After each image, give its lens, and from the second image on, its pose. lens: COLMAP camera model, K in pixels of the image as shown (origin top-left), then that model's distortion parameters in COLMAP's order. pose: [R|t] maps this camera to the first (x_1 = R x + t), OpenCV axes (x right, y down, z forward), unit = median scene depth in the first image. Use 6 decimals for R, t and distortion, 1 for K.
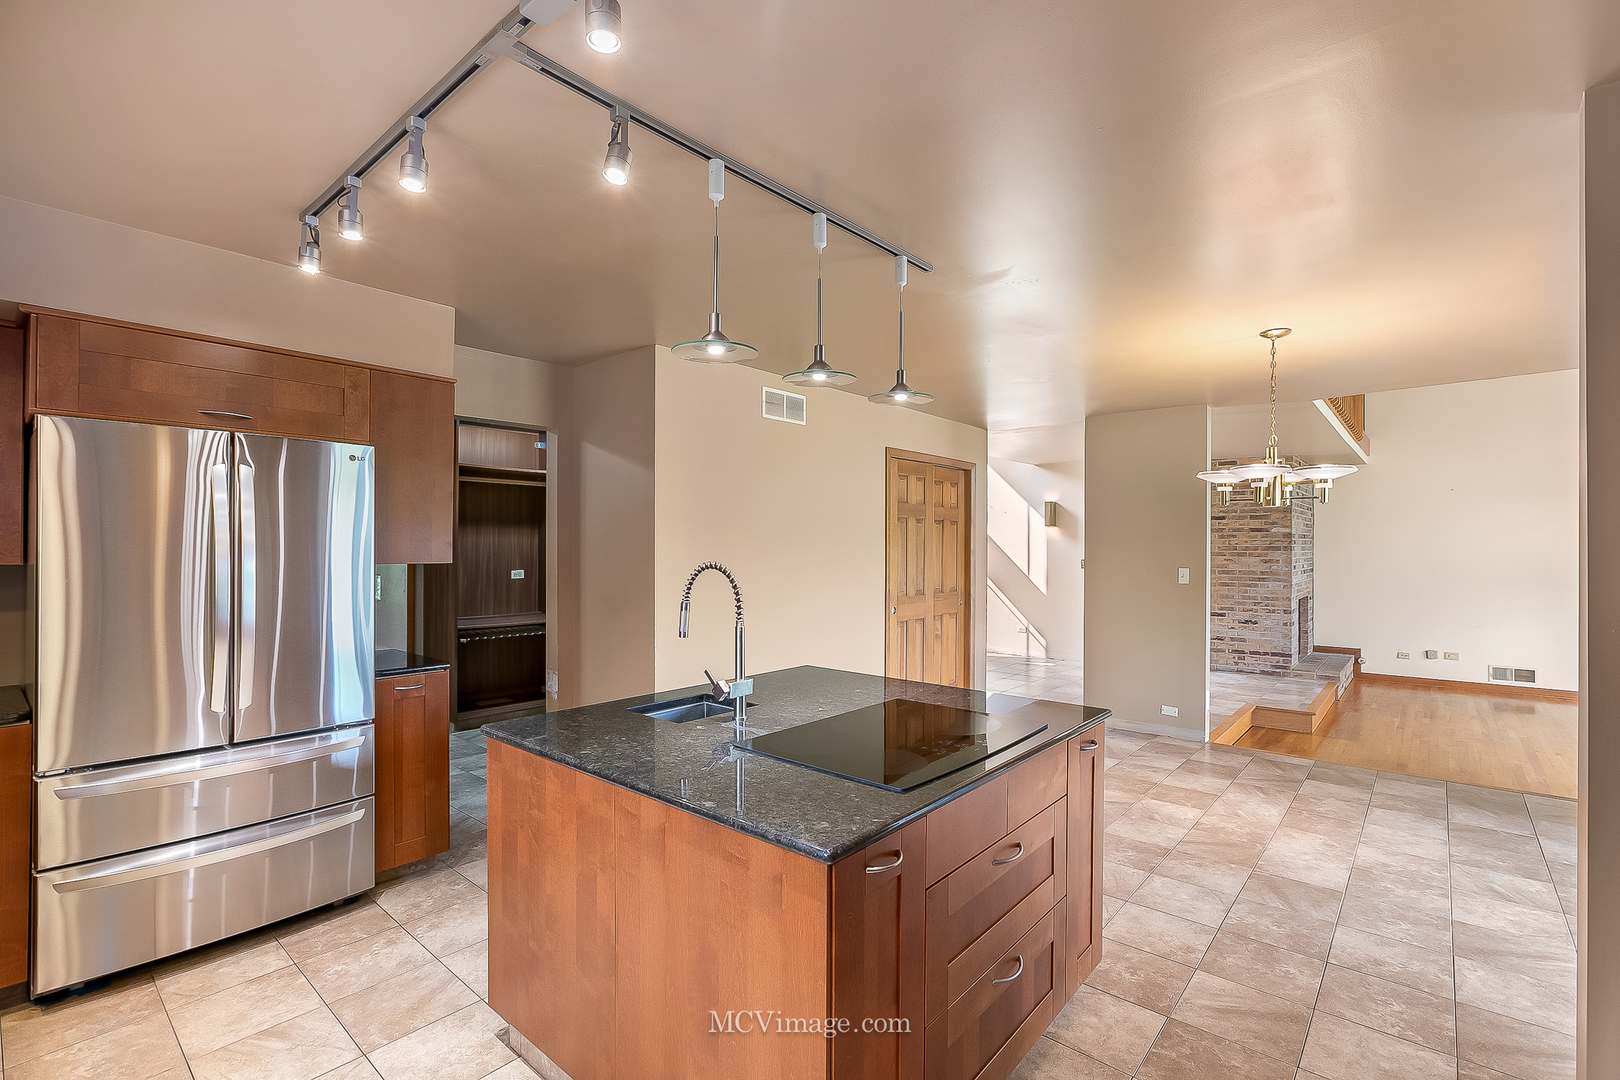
lens RADIAL K [[734.5, 0, 802.0], [0, 734.5, 541.1], [0, 0, 1]] dist [-0.017314, 0.002613]
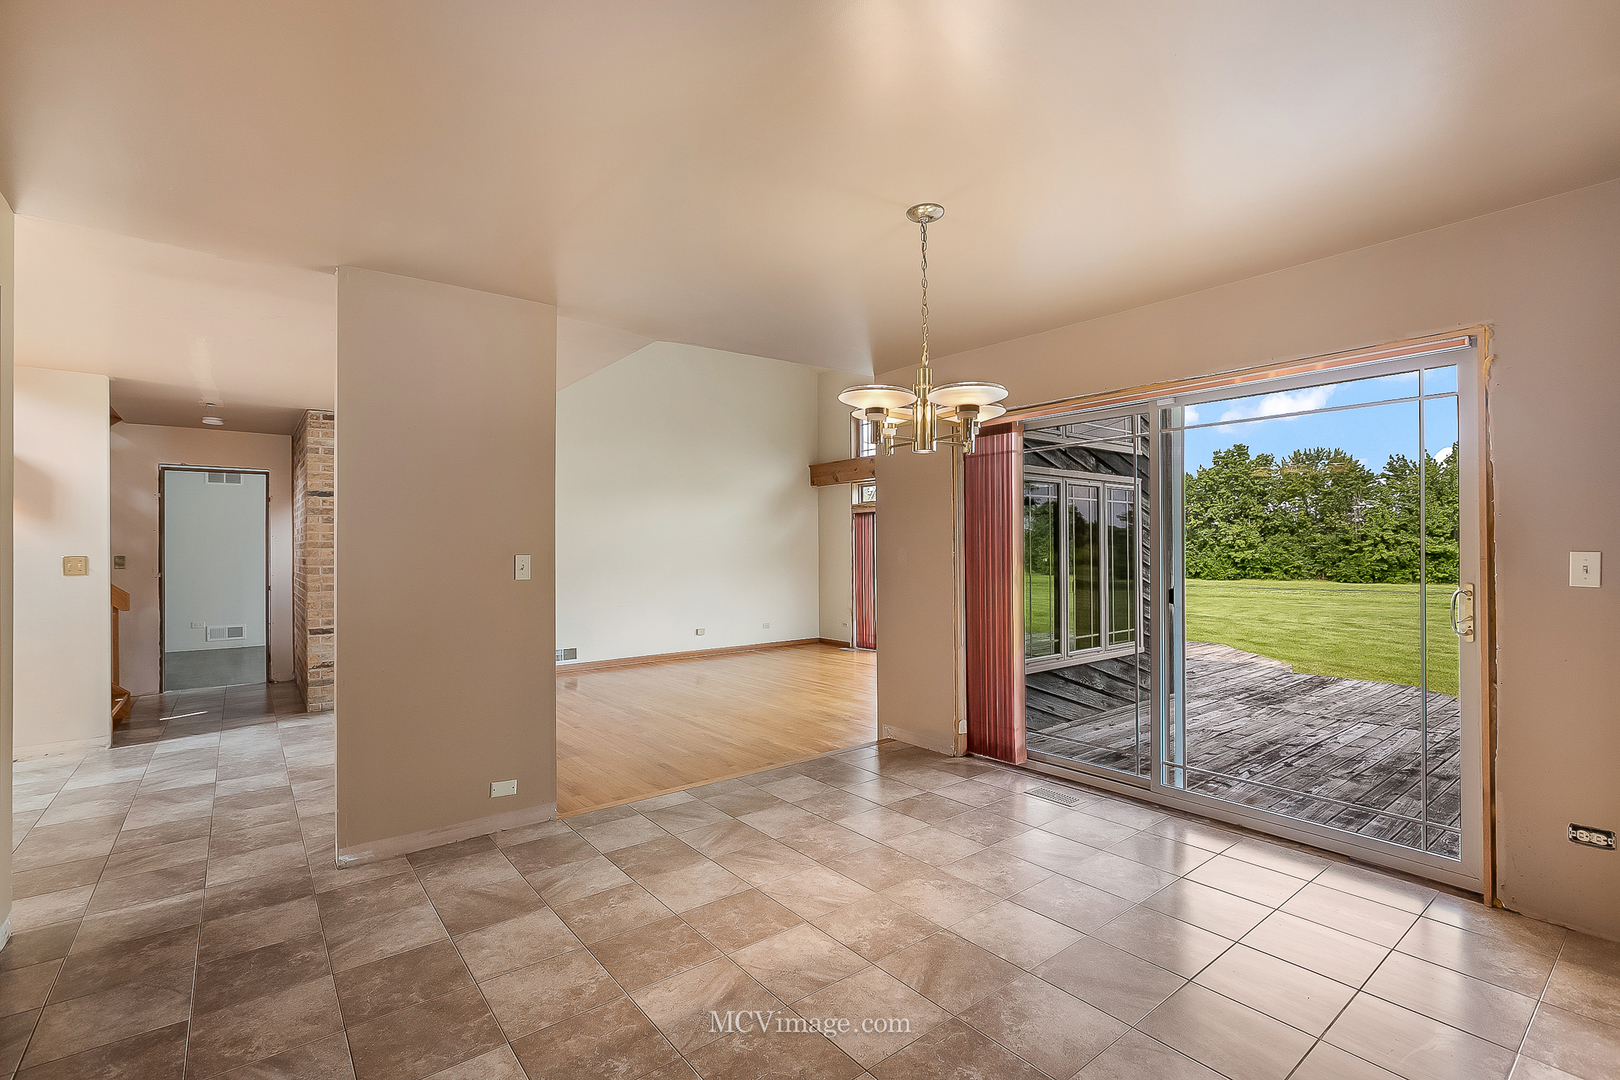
lens RADIAL K [[734.5, 0, 815.8], [0, 734.5, 542.2], [0, 0, 1]] dist [-0.017314, 0.002613]
pose [[0.180163, 0.001954, 0.983635, -0.077799], [0.000909, 0.999997, -0.002152, 0.034841], [-0.983636, 0.001282, 0.180161, 0.848816]]
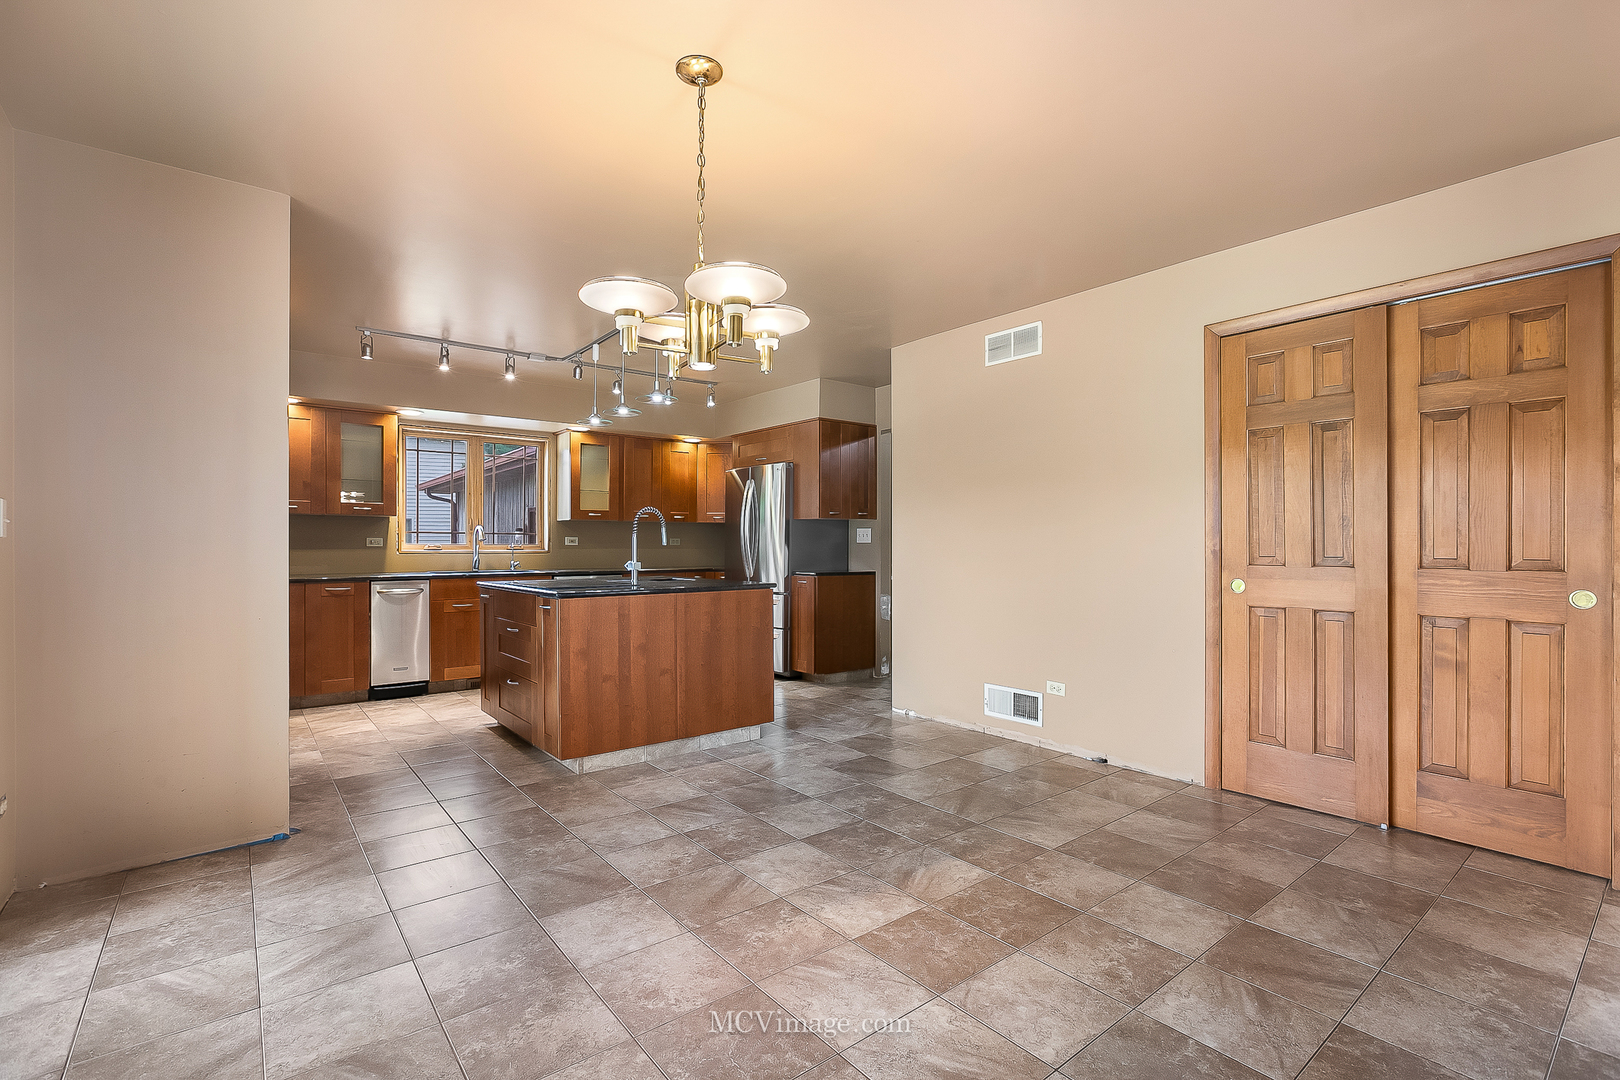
lens RADIAL K [[734.5, 0, 815.8], [0, 734.5, 543.4], [0, 0, 1]] dist [-0.017314, 0.002613]
pose [[-0.172278, -0.006216, -0.985029, 1.050234], [0.005662, 0.999957, -0.007301, 0.082768], [0.985032, -0.006835, -0.172235, 1.035743]]
